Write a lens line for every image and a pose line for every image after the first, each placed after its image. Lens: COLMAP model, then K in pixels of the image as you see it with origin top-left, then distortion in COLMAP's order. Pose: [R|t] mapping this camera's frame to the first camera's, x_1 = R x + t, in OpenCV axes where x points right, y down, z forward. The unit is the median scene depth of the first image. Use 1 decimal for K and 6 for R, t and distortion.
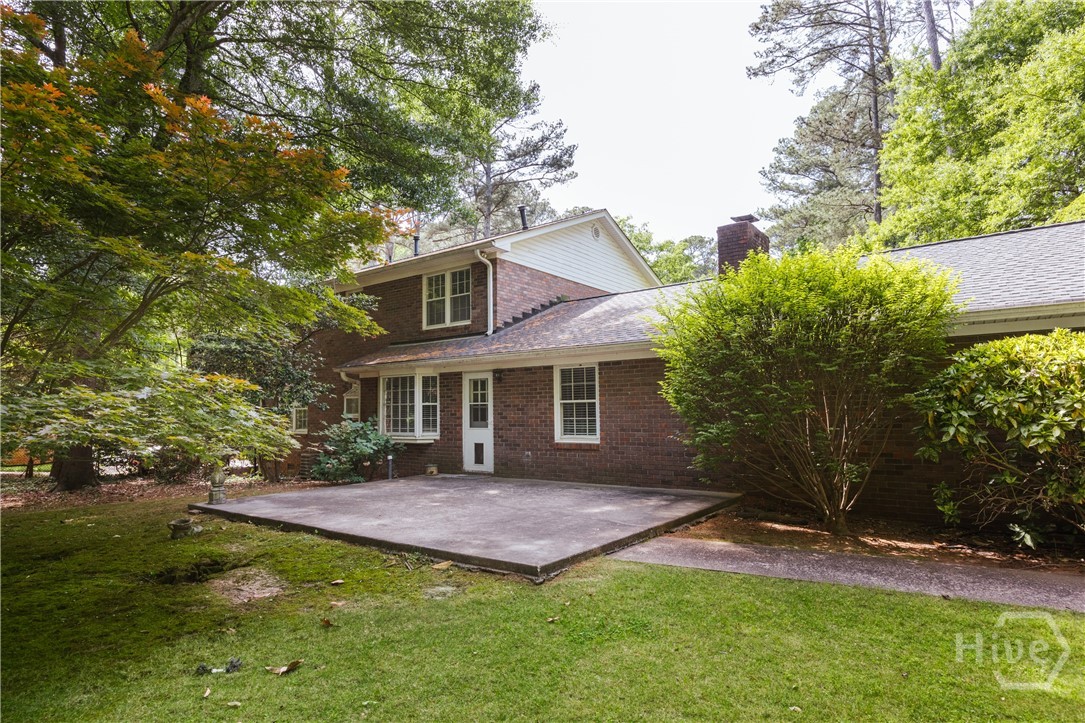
lens RADIAL K [[593.0, 0, 542.5], [0, 593.0, 361.5], [0, 0, 1]] dist [0.000386, 0.000057]
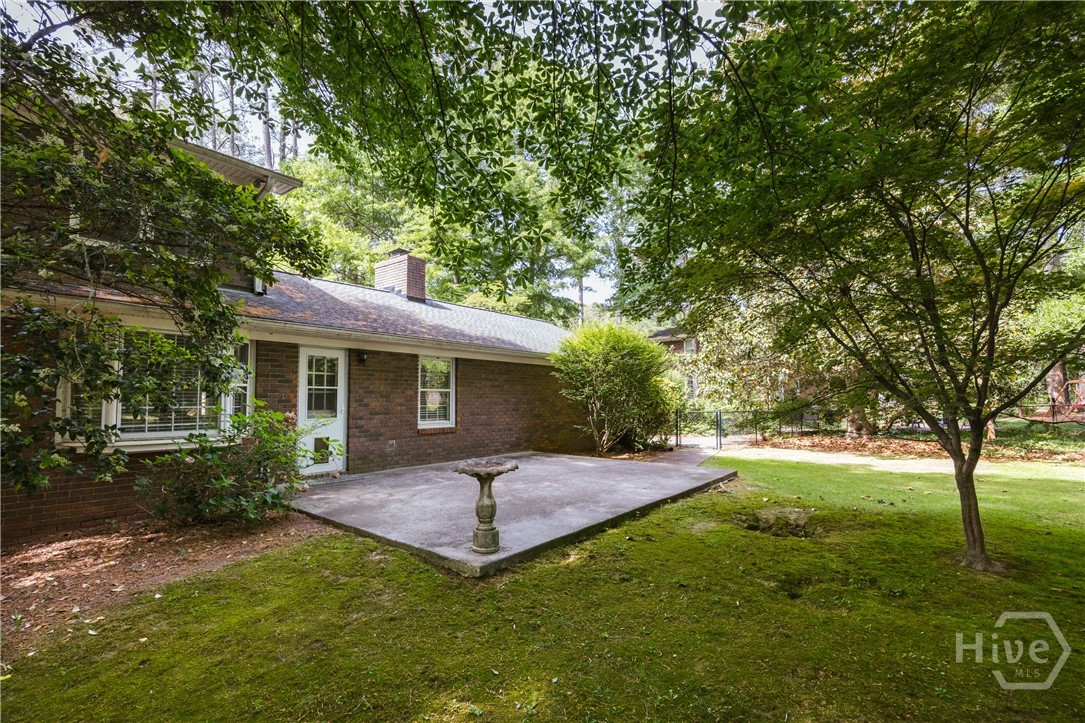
lens RADIAL K [[531.9, 0, 500.7], [0, 531.9, 359.9], [0, 0, 1]] dist [-0.000688, -0.000152]
pose [[0.043465, 0.086327, 0.995318, -0.826439], [-0.089779, 0.992566, -0.082168, 0.072581], [-0.995013, -0.085788, 0.050893, 0.741664]]
